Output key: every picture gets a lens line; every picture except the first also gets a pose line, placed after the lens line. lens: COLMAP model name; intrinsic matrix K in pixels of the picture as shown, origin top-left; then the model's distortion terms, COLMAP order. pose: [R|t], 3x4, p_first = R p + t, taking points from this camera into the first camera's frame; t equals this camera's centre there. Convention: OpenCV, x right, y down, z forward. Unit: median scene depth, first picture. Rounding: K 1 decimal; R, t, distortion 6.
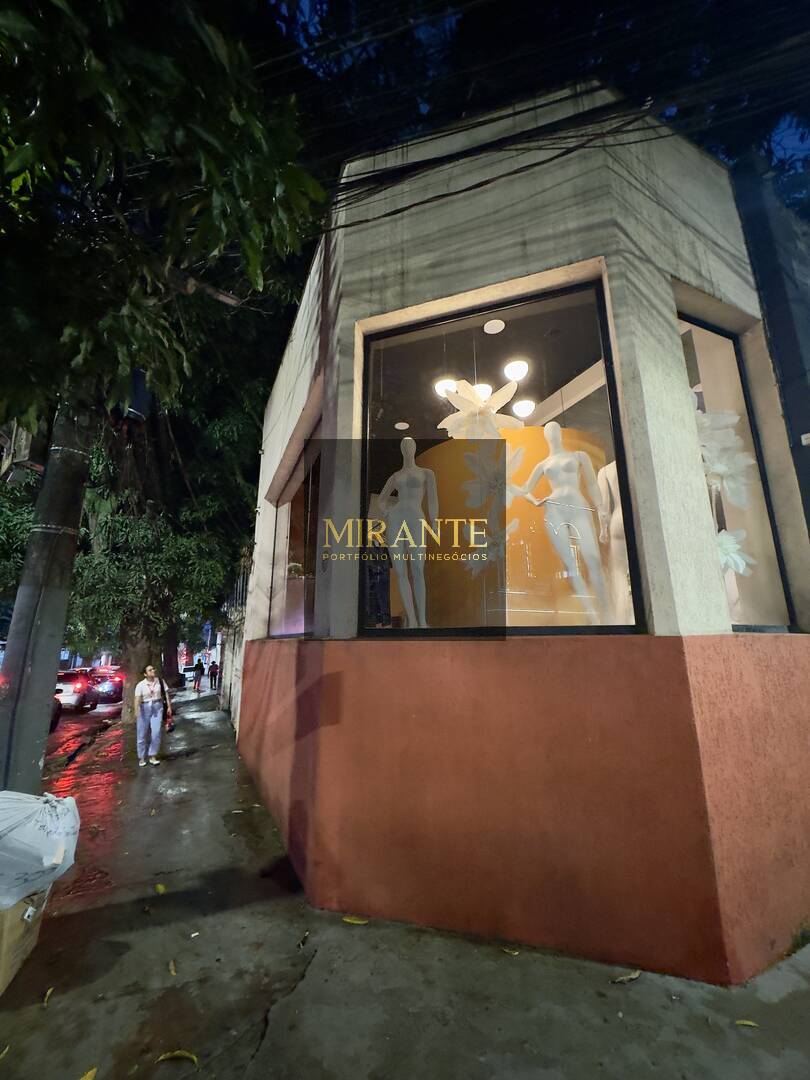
lens RADIAL K [[437.3, 0, 403.8], [0, 437.3, 538.6], [0, 0, 1]] dist [-0.001619, -0.000177]
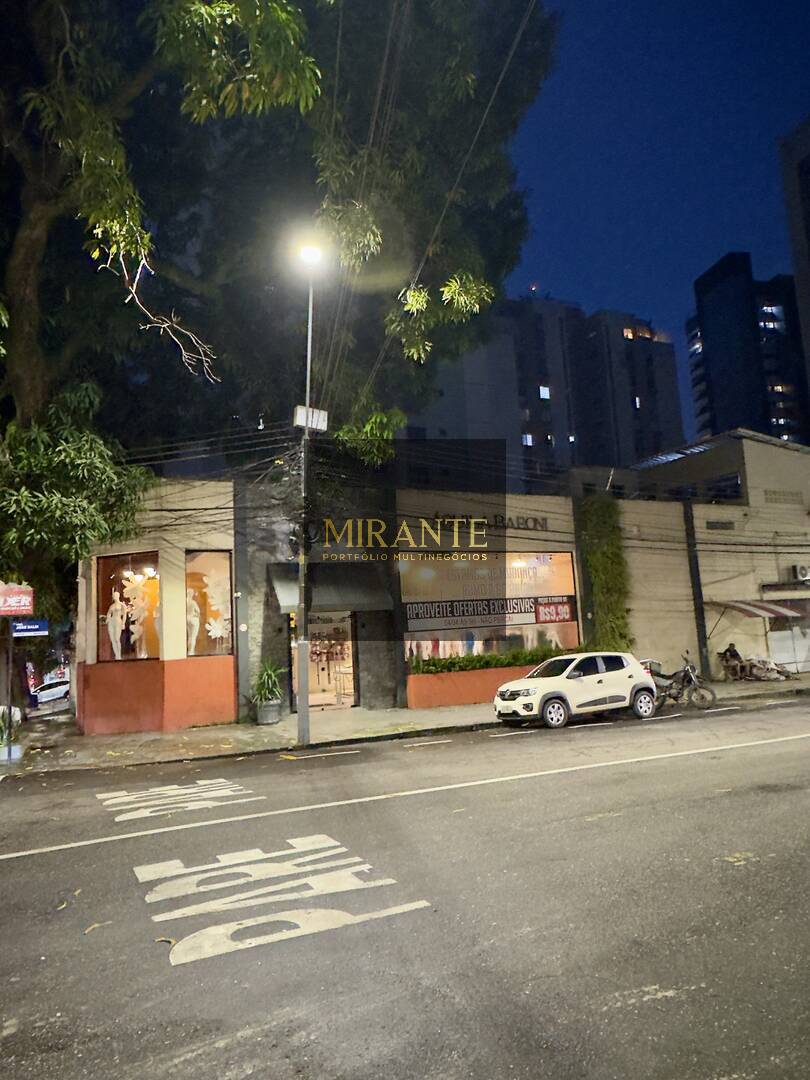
lens RADIAL K [[704.4, 0, 401.4], [0, 704.4, 544.0], [0, 0, 1]] dist [-0.016777, 0.028319]
pose [[0.998100, -0.048440, 0.038081, 1.877272], [0.044437, 0.994021, 0.099741, -1.011989], [-0.042685, -0.097860, 0.994284, -3.944048]]
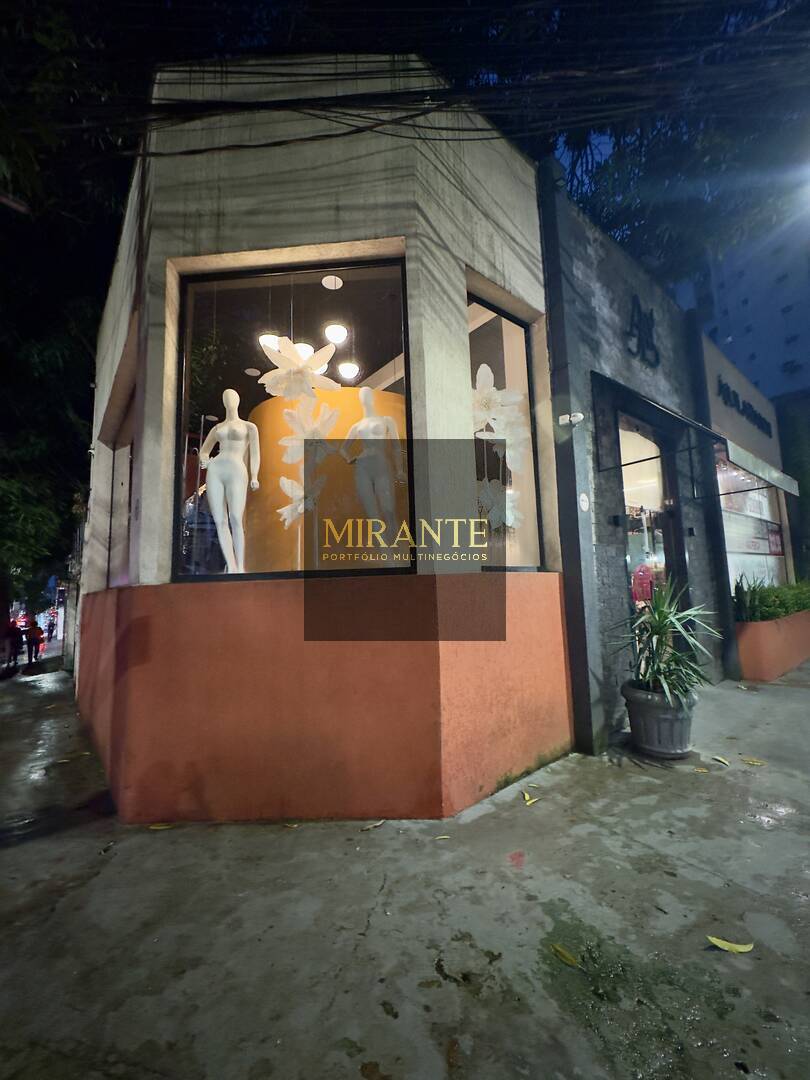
lens RADIAL K [[437.3, 0, 408.6], [0, 437.3, 540.5], [0, 0, 1]] dist [-0.001619, -0.000177]
pose [[0.966011, 0.000992, 0.258499, 0.162413], [-0.030688, 0.993361, 0.110868, -0.008899], [-0.256673, -0.115033, 0.959628, -0.128242]]
